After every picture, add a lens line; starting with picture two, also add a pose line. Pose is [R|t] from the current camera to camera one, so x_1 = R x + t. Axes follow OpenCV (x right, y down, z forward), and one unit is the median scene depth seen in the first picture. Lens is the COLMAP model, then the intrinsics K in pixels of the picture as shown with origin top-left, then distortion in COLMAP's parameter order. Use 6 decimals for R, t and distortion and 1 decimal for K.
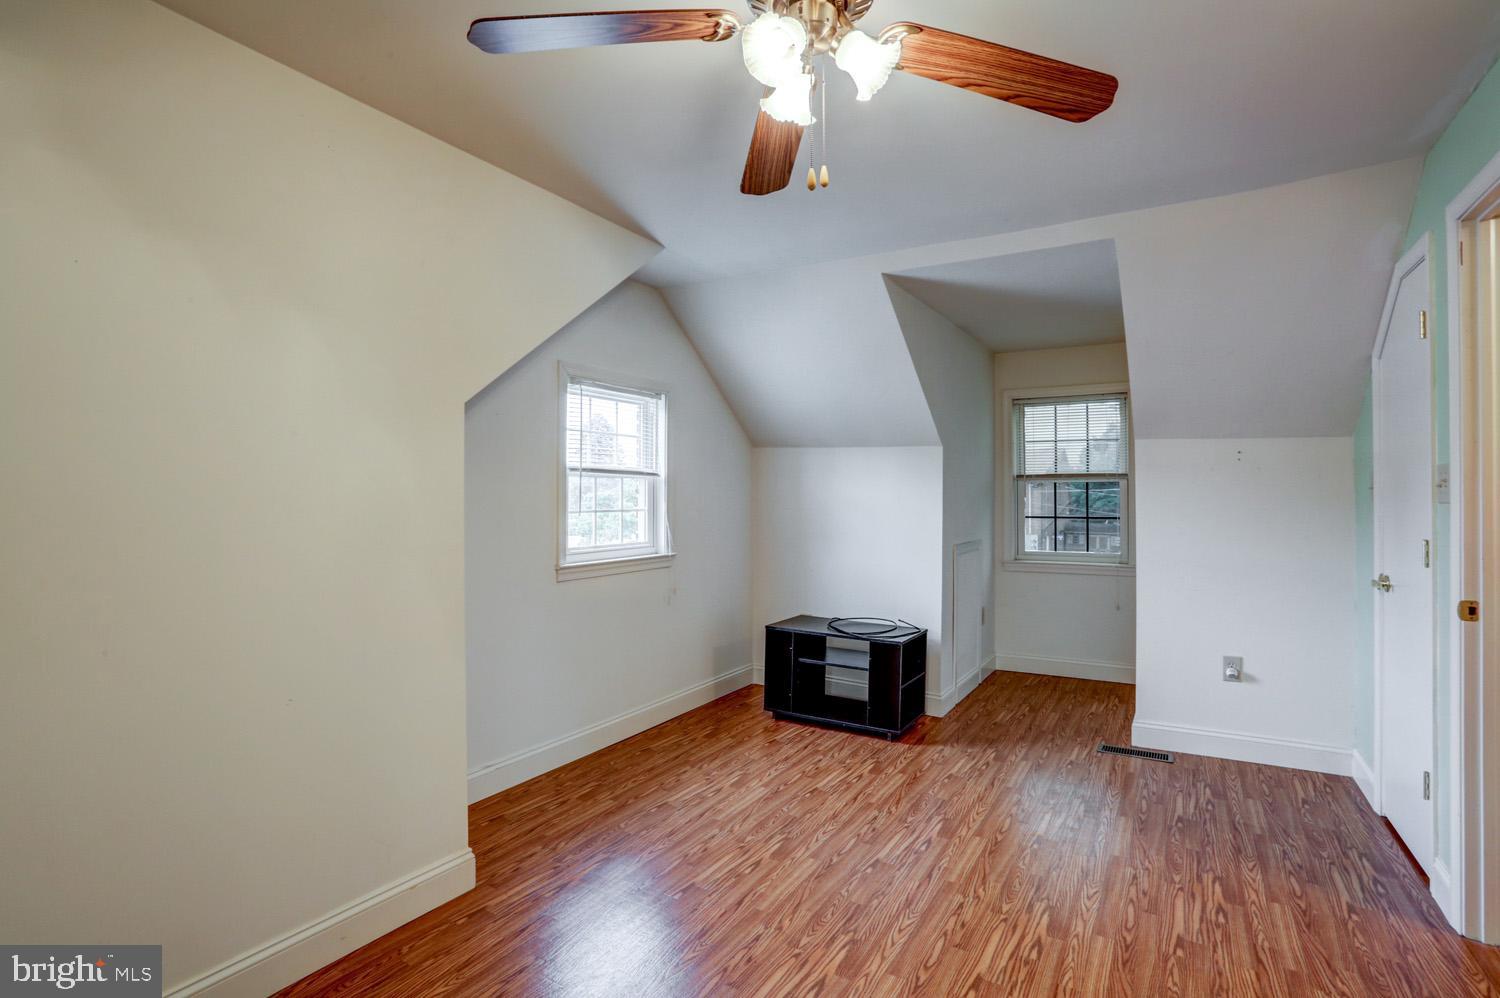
lens RADIAL K [[728.7, 0, 752.6], [0, 728.7, 493.3], [0, 0, 1]] dist [-0.052636, 0.014555]
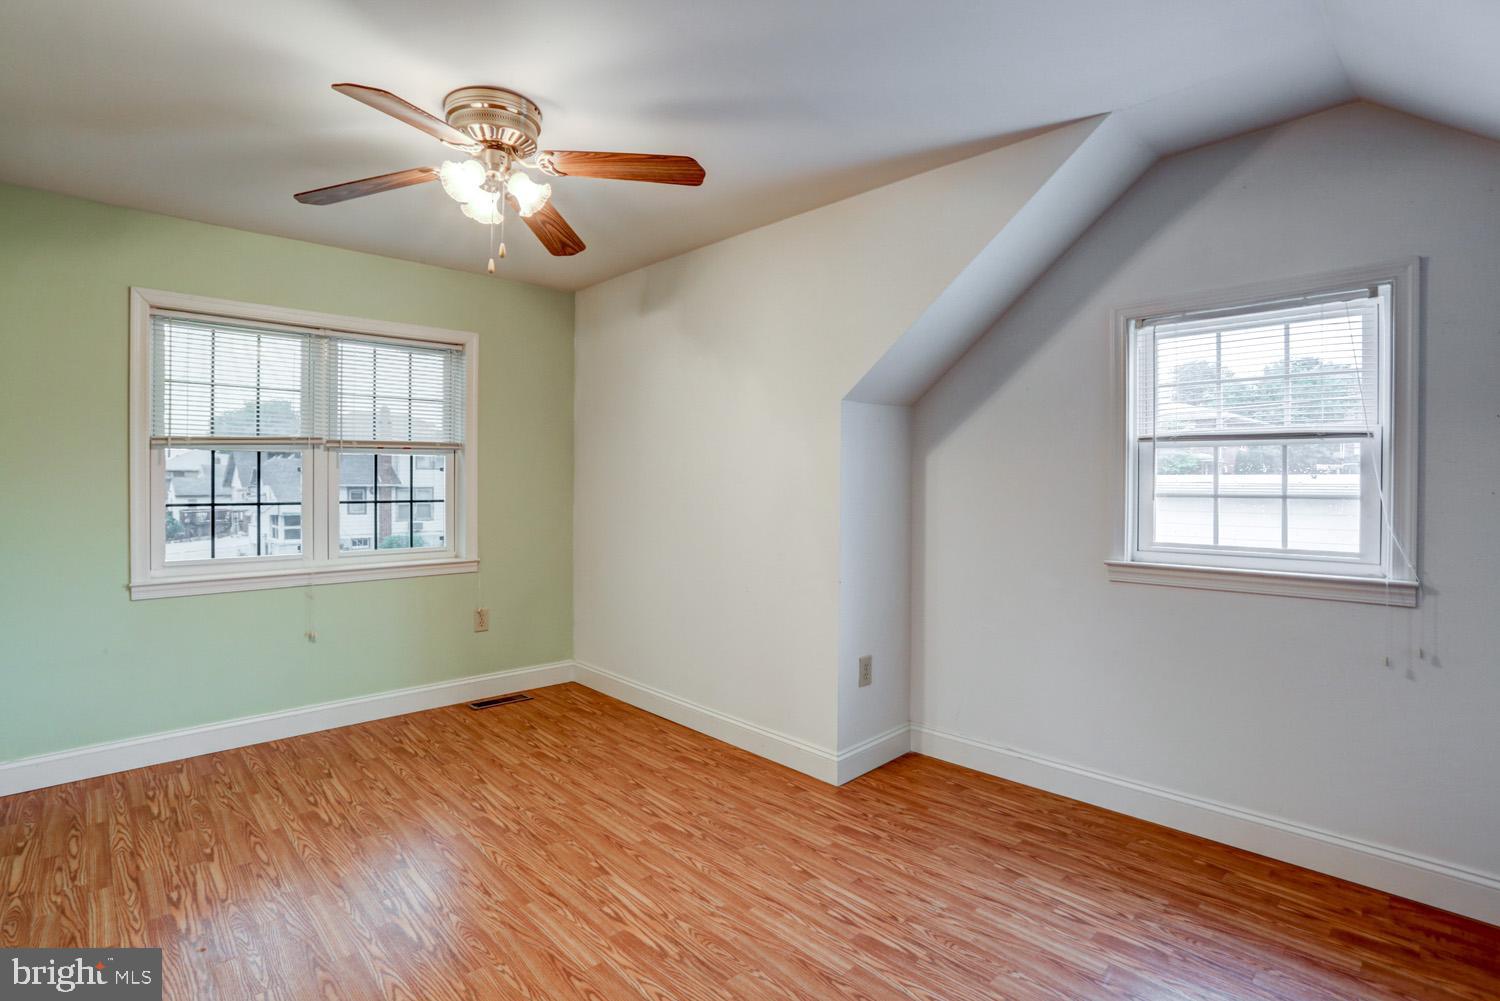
lens RADIAL K [[728.7, 0, 754.7], [0, 728.7, 496.8], [0, 0, 1]] dist [-0.052636, 0.014555]
pose [[-0.254250, 0.022954, -0.966866, 0.620050], [0.001952, 0.999728, 0.023221, 0.009167], [0.967137, 0.004016, -0.254226, 0.843961]]
